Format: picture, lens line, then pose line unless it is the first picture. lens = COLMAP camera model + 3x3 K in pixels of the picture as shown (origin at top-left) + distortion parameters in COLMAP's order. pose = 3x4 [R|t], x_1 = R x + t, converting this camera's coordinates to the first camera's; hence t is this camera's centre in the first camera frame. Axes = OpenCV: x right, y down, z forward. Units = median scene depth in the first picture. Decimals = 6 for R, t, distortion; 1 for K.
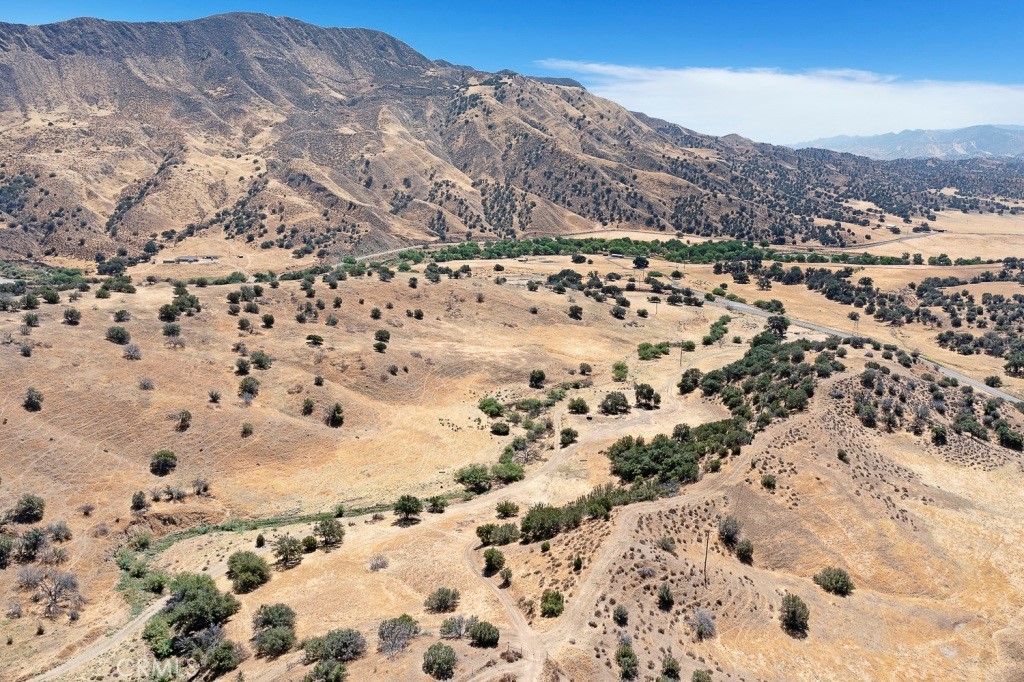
lens RADIAL K [[808.0, 0, 512.0], [0, 808.0, 341.0], [0, 0, 1]] dist [-0.008471, 0.002466]
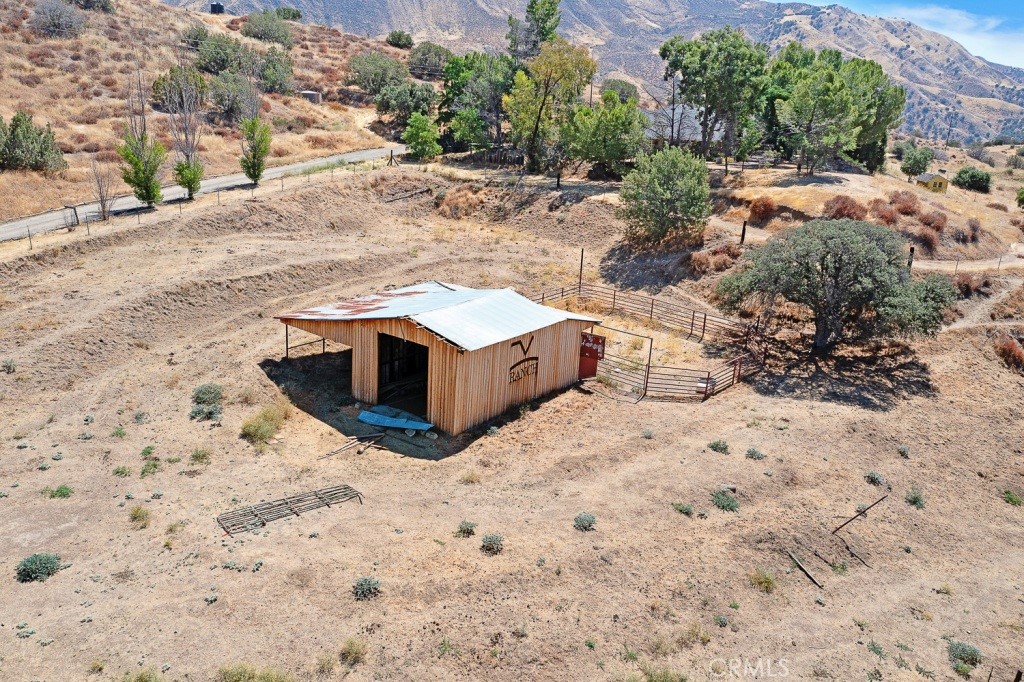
lens RADIAL K [[808.0, 0, 512.0], [0, 808.0, 341.0], [0, 0, 1]] dist [-0.008471, 0.002466]
pose [[0.937413, 0.103086, -0.332610, 0.005453], [-0.091774, 0.994544, 0.049588, 0.085484], [0.335907, -0.015959, 0.941760, -0.073806]]
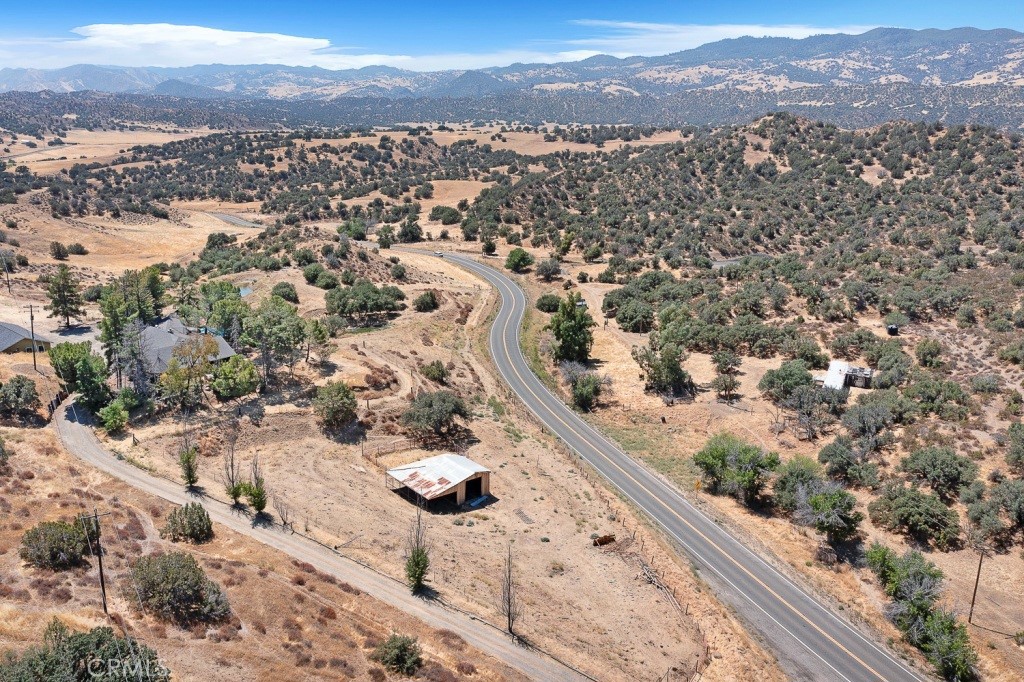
lens RADIAL K [[800.2, 0, 515.5], [0, 800.2, 340.0], [0, 0, 1]] dist [-0.007940, 0.004469]
pose [[0.551175, -0.253455, 0.794963, -0.071591], [0.198862, 0.965196, 0.169852, 0.057512], [-0.810346, 0.064469, 0.582394, -0.107921]]
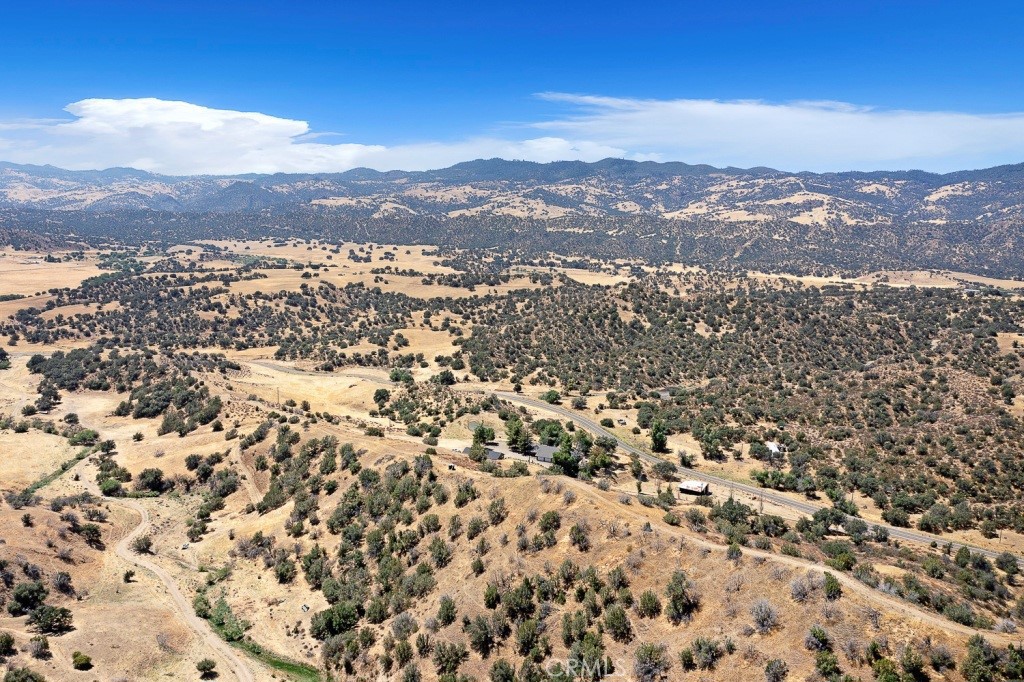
lens RADIAL K [[800.2, 0, 515.5], [0, 800.2, 340.0], [0, 0, 1]] dist [-0.007940, 0.004469]
pose [[0.275523, -0.163525, 0.947284, -0.284985], [0.198400, 0.973882, 0.110411, -0.008177], [-0.940598, 0.157520, 0.300770, -0.080202]]
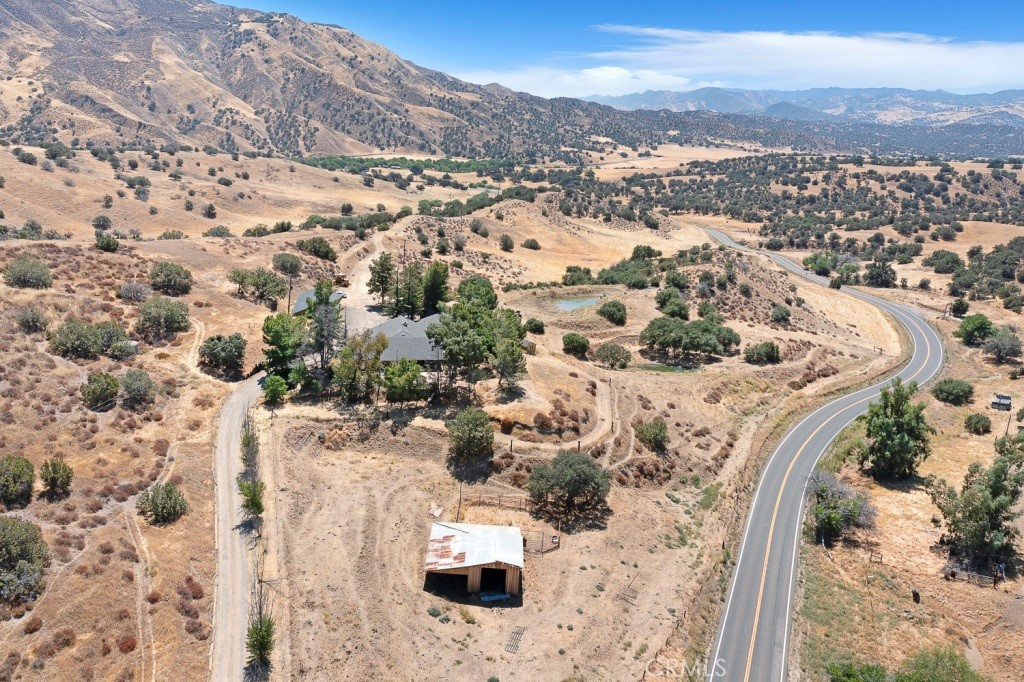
lens RADIAL K [[800.2, 0, 515.5], [0, 800.2, 340.0], [0, 0, 1]] dist [-0.007940, 0.004469]
pose [[0.960819, -0.063029, 0.269915, -0.022765], [0.049467, 0.997161, 0.056763, 0.062497], [-0.272726, -0.041187, 0.961210, -0.119577]]
